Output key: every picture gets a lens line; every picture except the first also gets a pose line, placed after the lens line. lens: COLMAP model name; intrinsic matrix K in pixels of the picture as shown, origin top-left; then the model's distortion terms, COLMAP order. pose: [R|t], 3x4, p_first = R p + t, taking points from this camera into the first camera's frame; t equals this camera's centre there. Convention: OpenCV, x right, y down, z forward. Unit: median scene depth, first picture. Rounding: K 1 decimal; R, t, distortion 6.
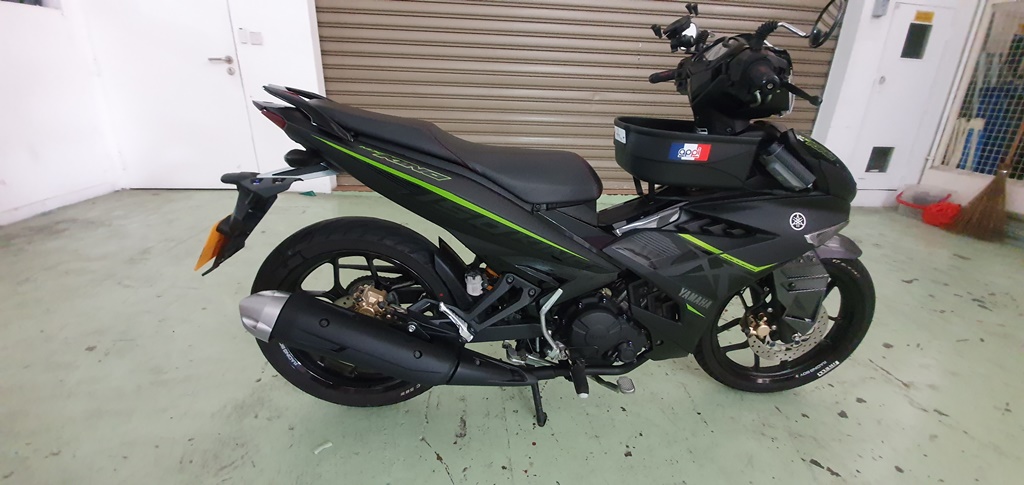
lens RADIAL K [[406.1, 0, 515.1], [0, 406.1, 246.7], [0, 0, 1]] dist [0.009388, -0.015647]
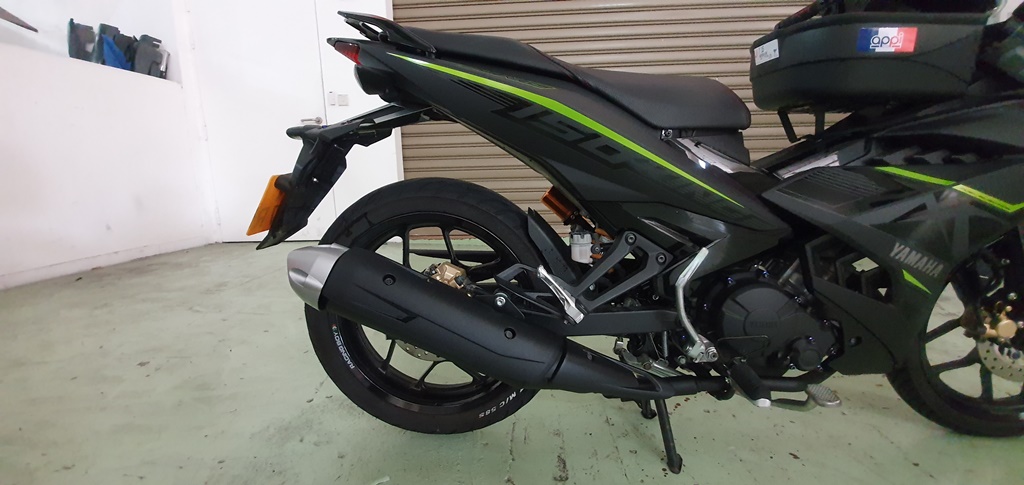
lens RADIAL K [[406.1, 0, 515.1], [0, 406.1, 246.7], [0, 0, 1]] dist [0.009388, -0.015647]
pose [[0.988753, -0.030815, -0.146352, -0.103151], [0.002940, 0.982361, -0.186974, 0.211965], [0.149532, 0.184440, 0.971402, 0.237348]]
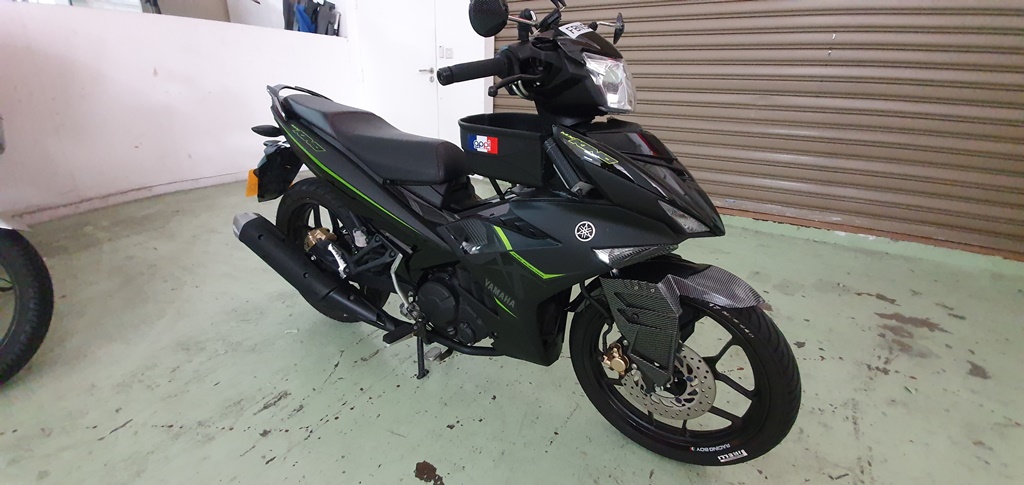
lens RADIAL K [[406.1, 0, 515.1], [0, 406.1, 246.7], [0, 0, 1]] dist [0.009388, -0.015647]
pose [[0.827470, 0.196444, -0.526026, 0.914027], [-0.203686, 0.978009, 0.044827, -0.034043], [0.523265, 0.070052, 0.849286, 0.154995]]
